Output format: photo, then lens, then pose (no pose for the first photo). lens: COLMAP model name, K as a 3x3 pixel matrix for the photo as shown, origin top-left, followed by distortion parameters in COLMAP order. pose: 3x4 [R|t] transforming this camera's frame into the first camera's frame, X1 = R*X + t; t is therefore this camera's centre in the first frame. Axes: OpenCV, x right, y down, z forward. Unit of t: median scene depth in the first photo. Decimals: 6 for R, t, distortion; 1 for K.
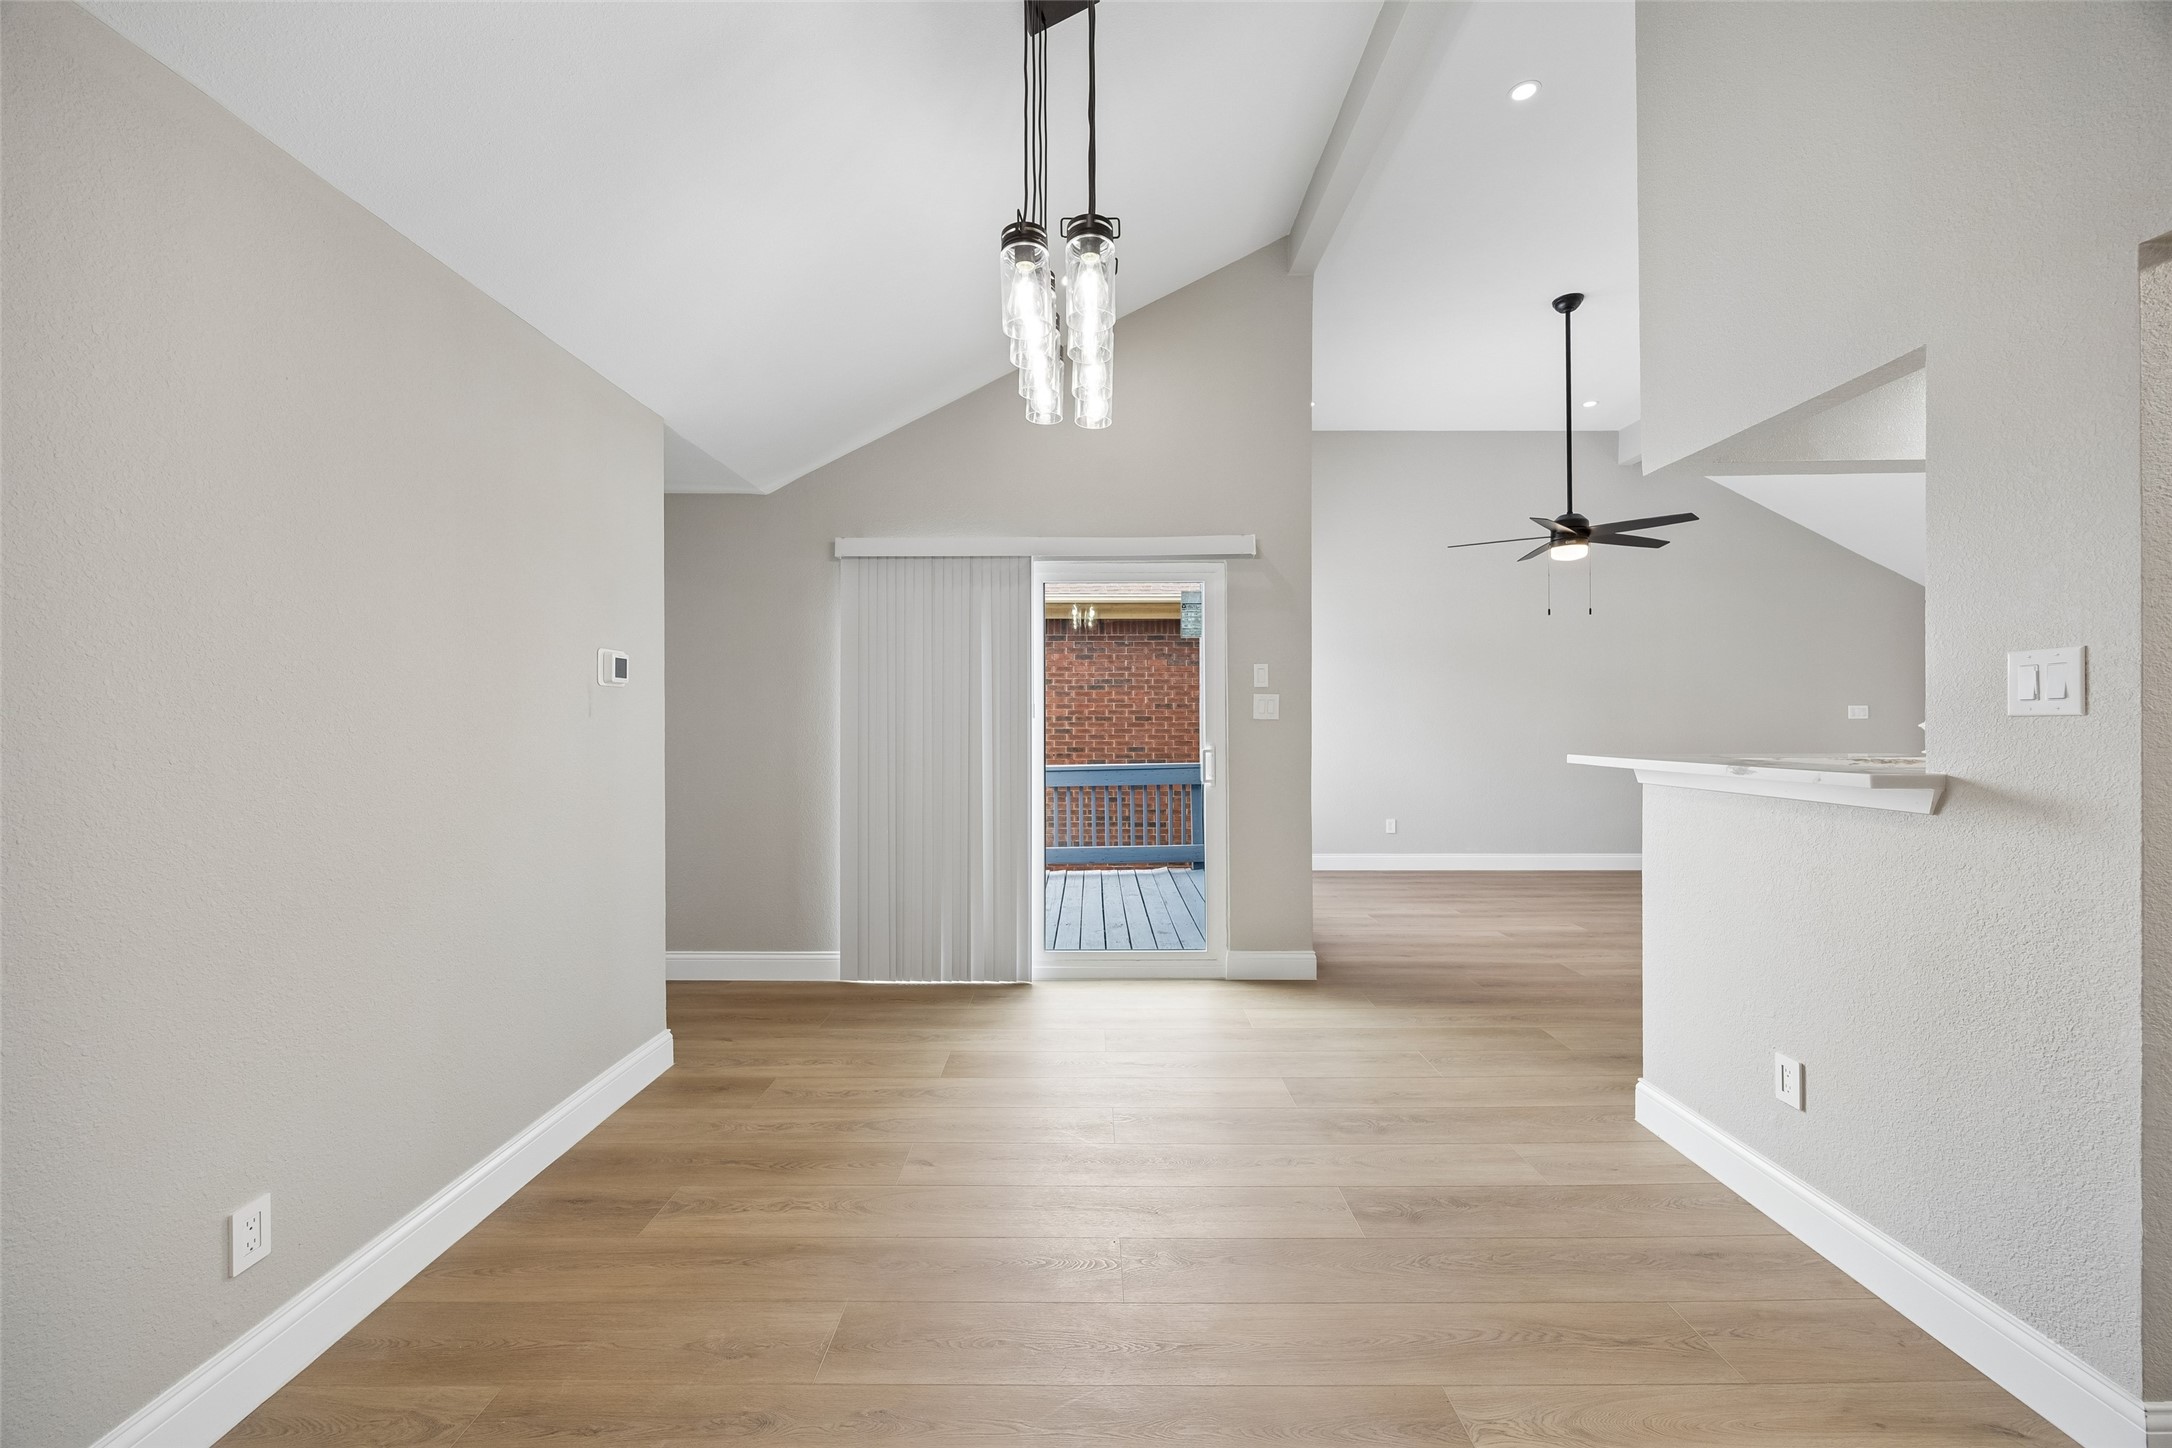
lens RADIAL K [[843.4, 0, 1090.0], [0, 843.4, 734.7], [0, 0, 1]] dist [-0.002670, 0.000017]
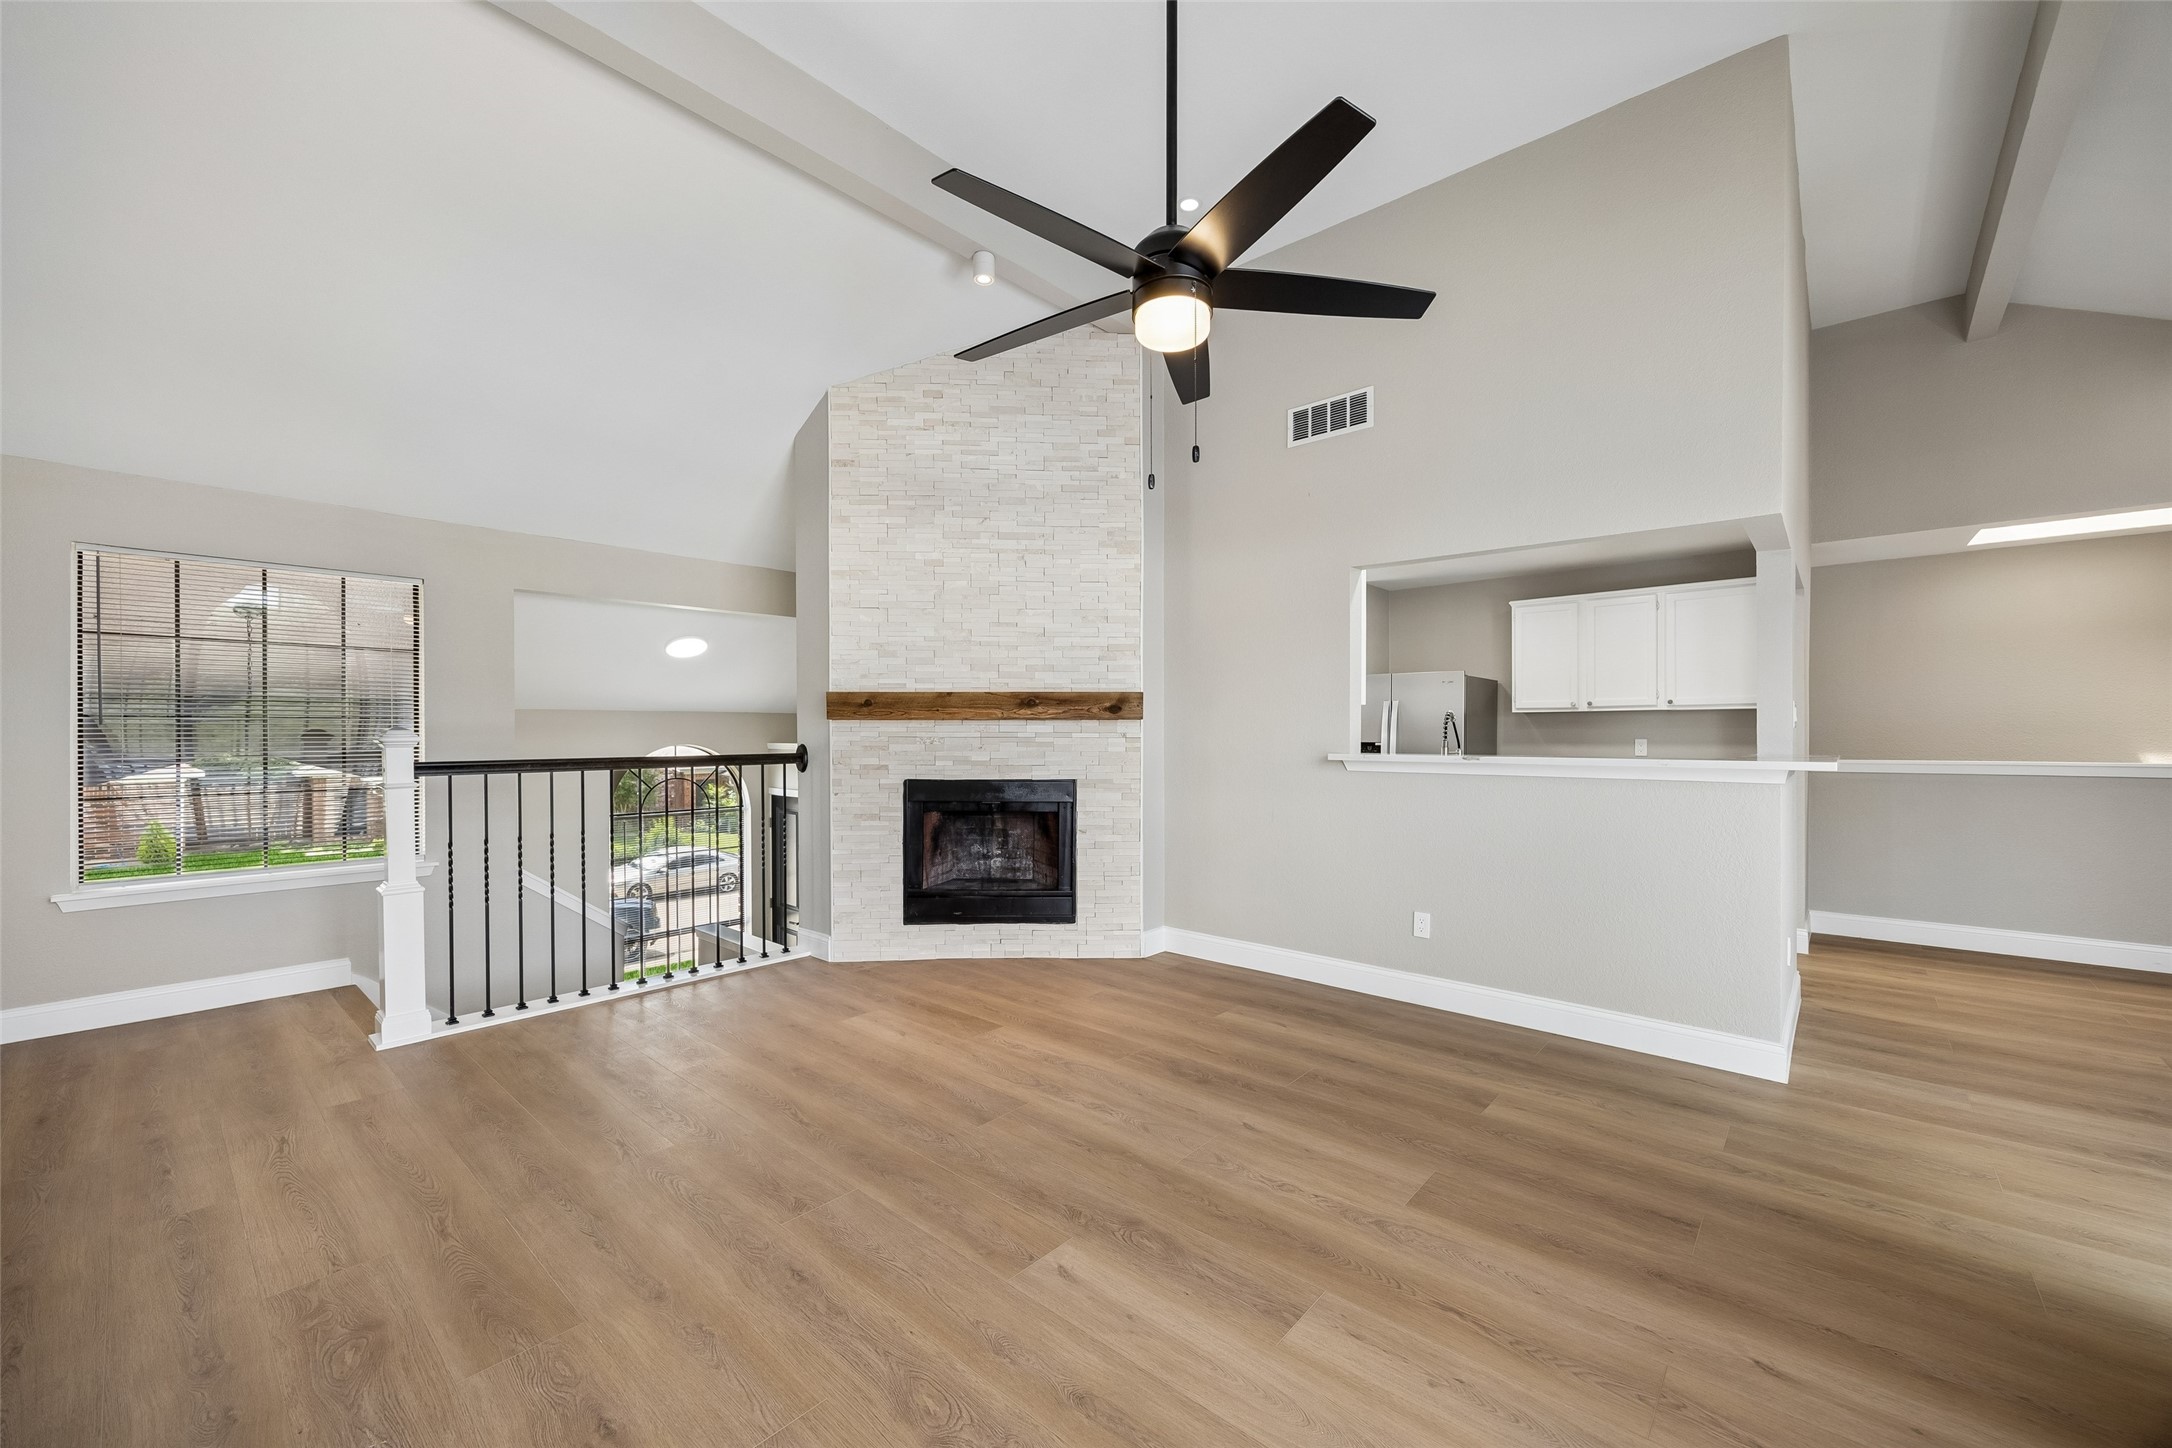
lens RADIAL K [[843.4, 0, 1090.0], [0, 843.4, 734.7], [0, 0, 1]] dist [-0.002670, 0.000017]
pose [[-0.741612, -0.000380, 0.670829, 0.586850], [0.013517, 0.999788, 0.015510, -0.041701], [-0.670693, 0.020570, -0.741450, 2.468610]]
